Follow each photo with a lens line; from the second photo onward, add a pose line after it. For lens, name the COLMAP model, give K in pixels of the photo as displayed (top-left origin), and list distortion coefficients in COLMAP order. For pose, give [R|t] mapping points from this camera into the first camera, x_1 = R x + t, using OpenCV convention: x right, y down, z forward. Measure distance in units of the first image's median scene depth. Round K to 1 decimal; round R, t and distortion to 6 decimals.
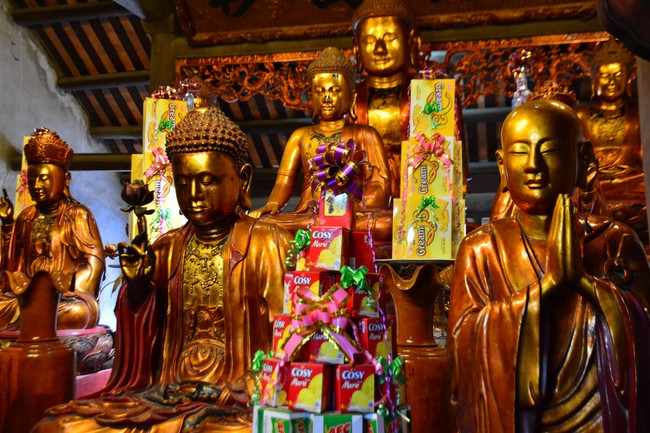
lens RADIAL K [[730.9, 0, 325.0], [0, 730.9, 216.5], [0, 0, 1]] dist [0.021676, 0.053218]
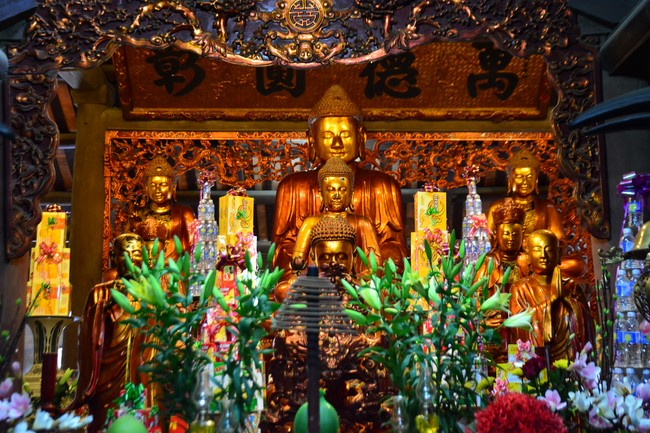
lens RADIAL K [[1110.1, 0, 325.0], [0, 1110.1, 216.5], [0, 0, 1]] dist [0.217122, 0.017607]
pose [[0.968599, 0.028770, 0.246959, -0.337587], [-0.008265, 0.996459, -0.083671, 0.030219], [-0.248491, 0.079003, 0.965407, -0.618092]]
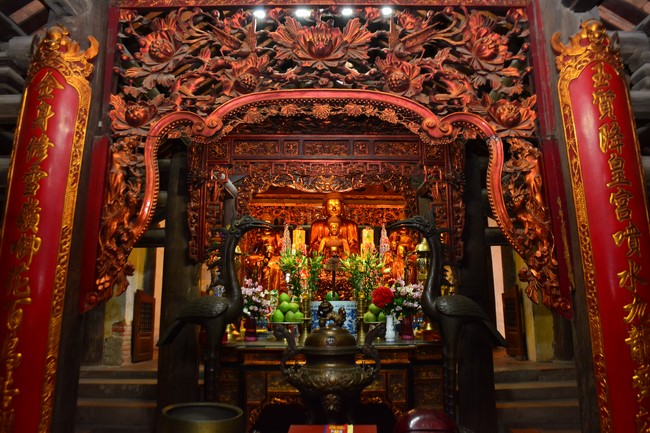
lens RADIAL K [[529.5, 0, 325.0], [0, 529.5, 216.5], [0, 0, 1]] dist [-0.056720, 0.000493]
pose [[0.967450, 0.047984, 0.248473, -0.463341], [-0.020439, 0.993467, -0.112276, 0.047265], [-0.252237, 0.103543, 0.962110, -1.020257]]
